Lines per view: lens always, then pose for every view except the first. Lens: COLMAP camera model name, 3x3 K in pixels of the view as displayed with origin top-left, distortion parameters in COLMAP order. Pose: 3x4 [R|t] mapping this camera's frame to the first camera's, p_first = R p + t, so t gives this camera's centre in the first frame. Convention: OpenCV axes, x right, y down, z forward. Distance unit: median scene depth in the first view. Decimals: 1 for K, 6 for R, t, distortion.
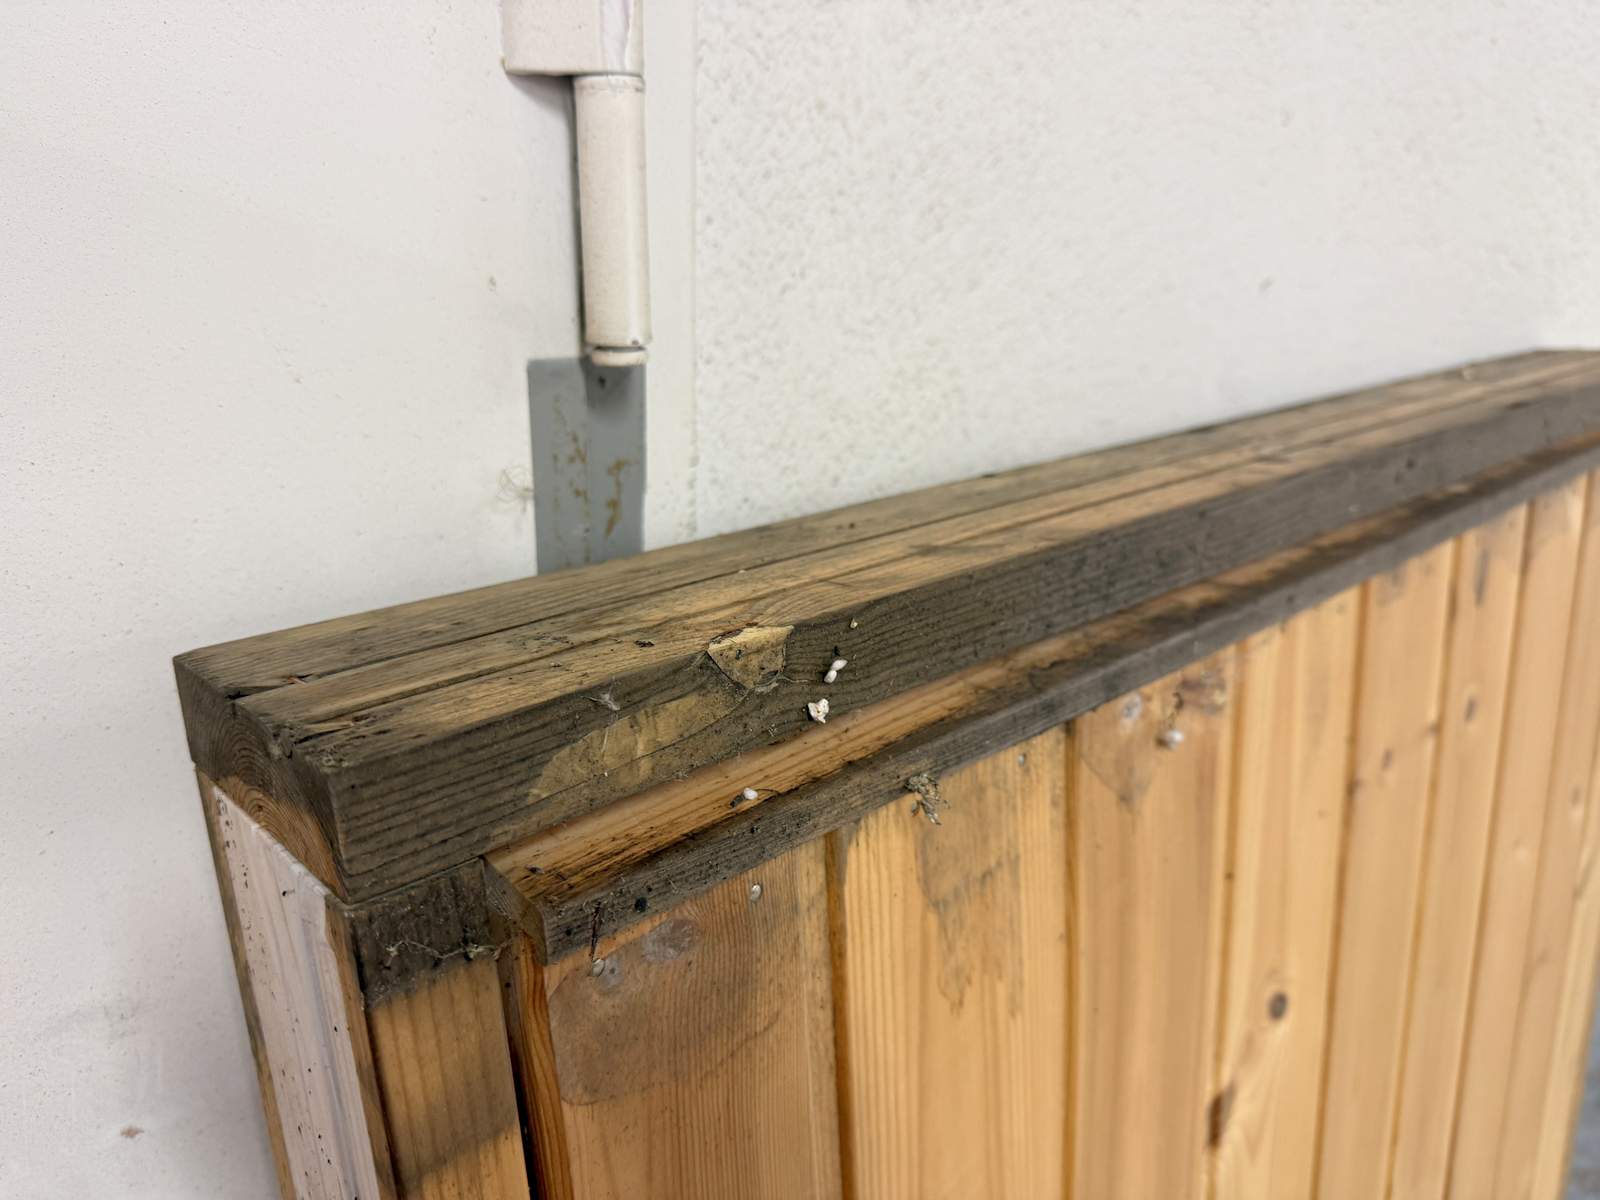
lens RADIAL K [[1122.8, 0, 800.0], [0, 1122.8, 600.0], [0, 0, 1]] dist [0.078766, -0.107331]
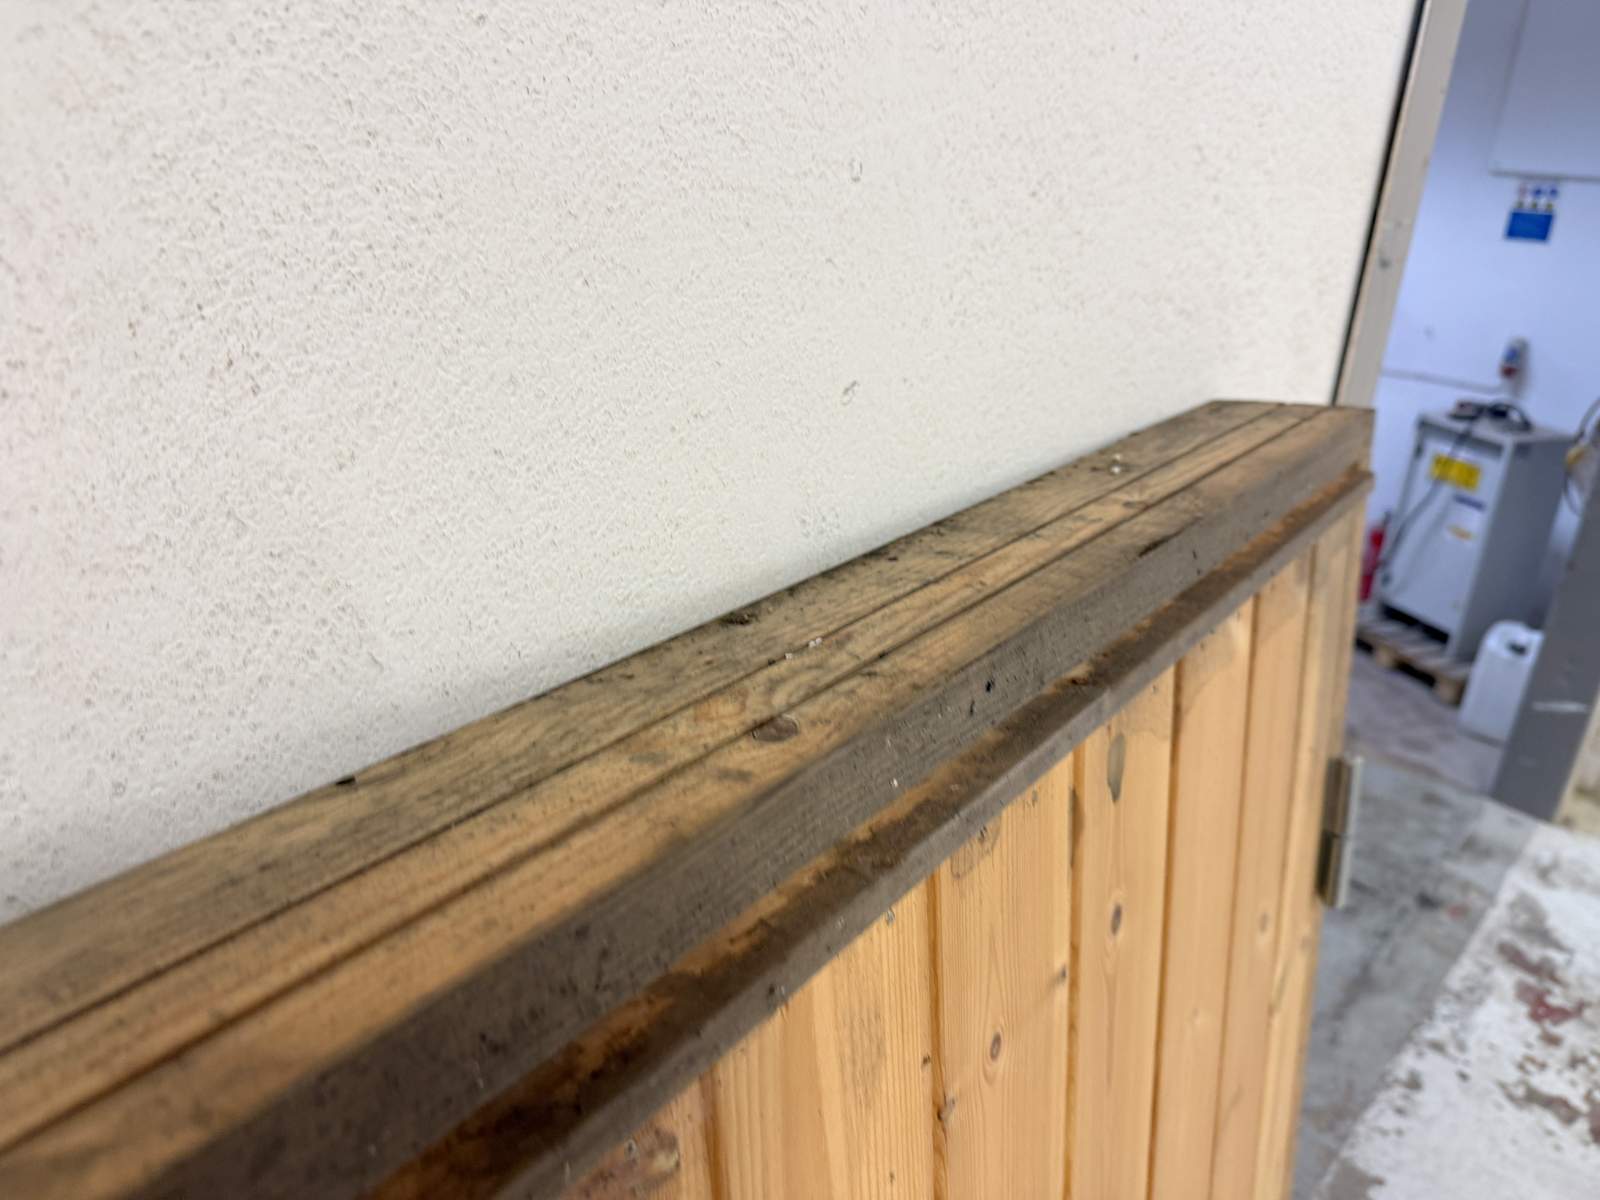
lens RADIAL K [[1086.5, 0, 722.2], [0, 1086.5, 597.0], [0, 0, 1]] dist [0.074374, -0.127525]
pose [[0.992274, -0.053050, 0.112153, 0.270262], [0.049065, 0.998072, 0.038001, -0.195044], [-0.113953, -0.032204, 0.992964, 0.309374]]
